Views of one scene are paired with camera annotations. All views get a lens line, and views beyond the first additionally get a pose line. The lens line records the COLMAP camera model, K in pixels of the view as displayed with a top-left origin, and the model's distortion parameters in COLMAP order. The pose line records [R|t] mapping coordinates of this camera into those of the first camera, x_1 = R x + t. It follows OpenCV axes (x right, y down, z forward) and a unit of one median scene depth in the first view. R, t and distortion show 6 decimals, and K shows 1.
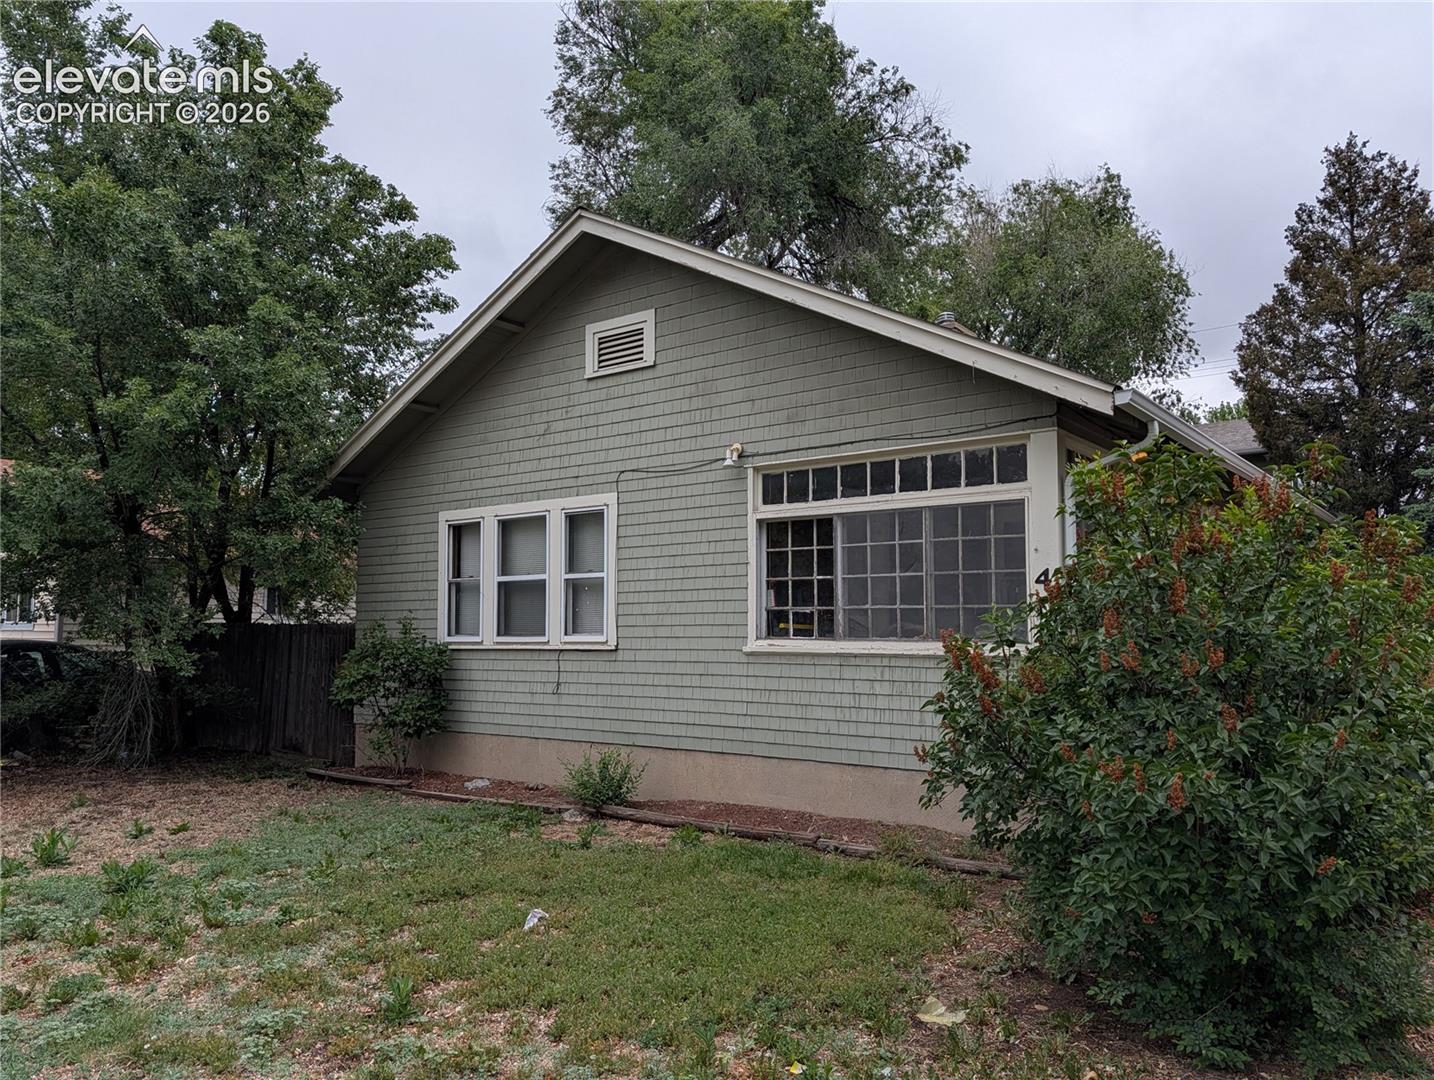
lens RADIAL K [[1035.0, 0, 716.7], [0, 1035.0, 547.0], [0, 0, 1]] dist [0.028133, -0.028874]
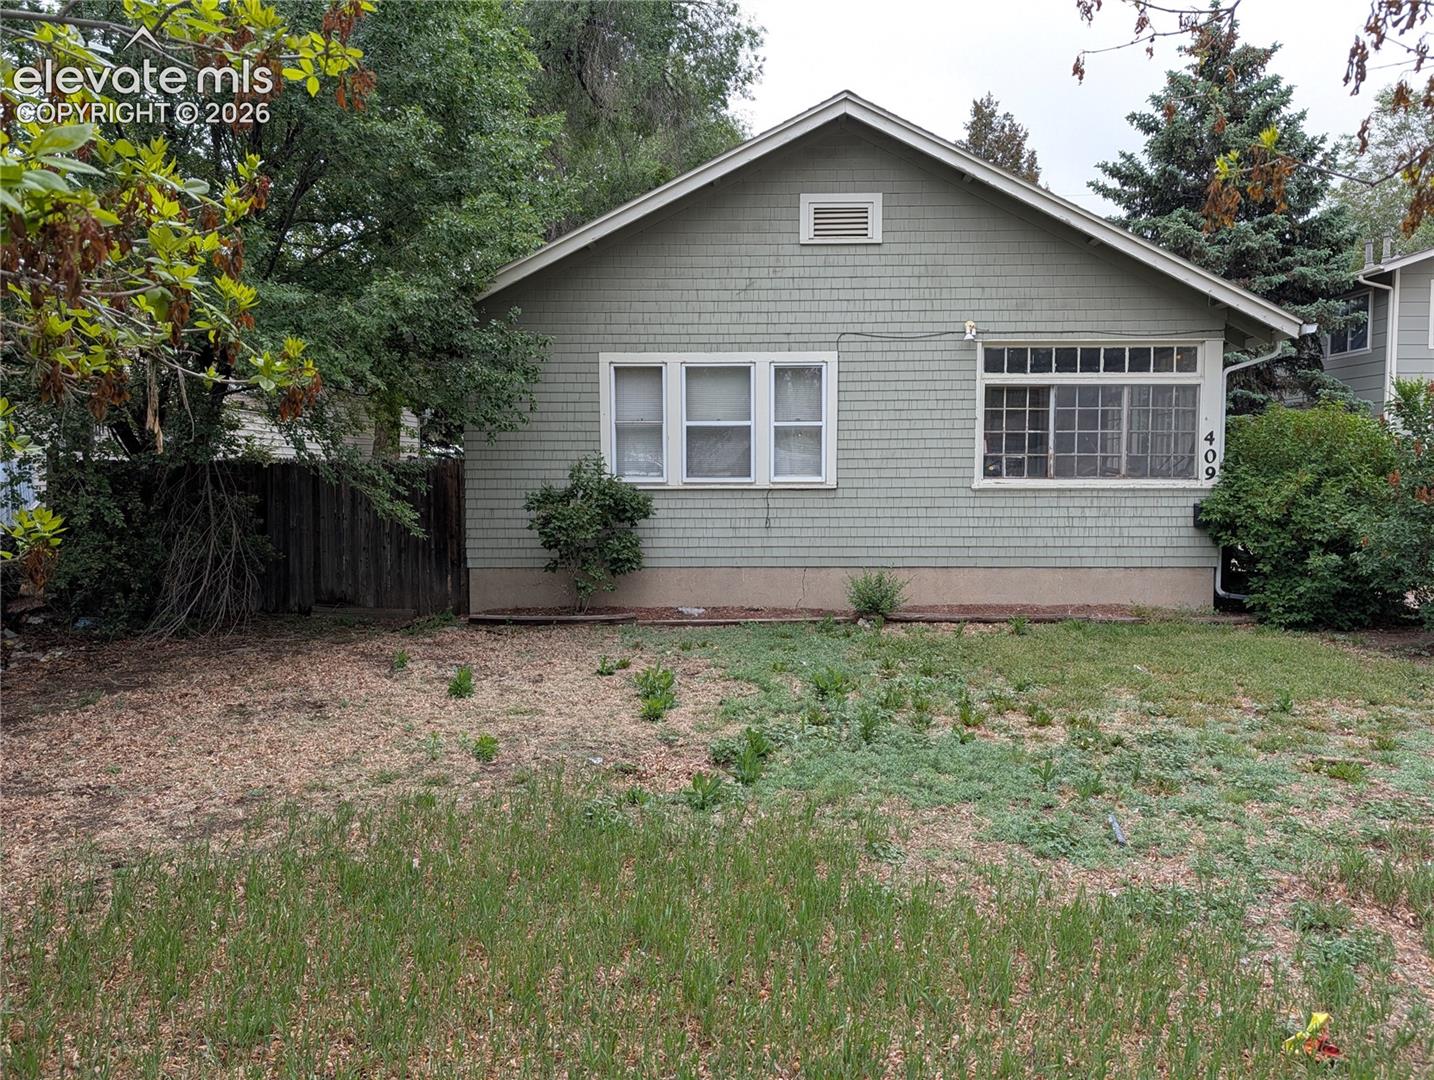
lens RADIAL K [[1035.0, 0, 716.4], [0, 1035.0, 536.9], [0, 0, 1]] dist [0.028133, -0.028874]
pose [[0.814477, -0.035673, 0.579098, -0.922164], [-0.046886, 0.990797, 0.126978, 0.011886], [-0.578299, -0.130572, 0.805309, 0.131737]]
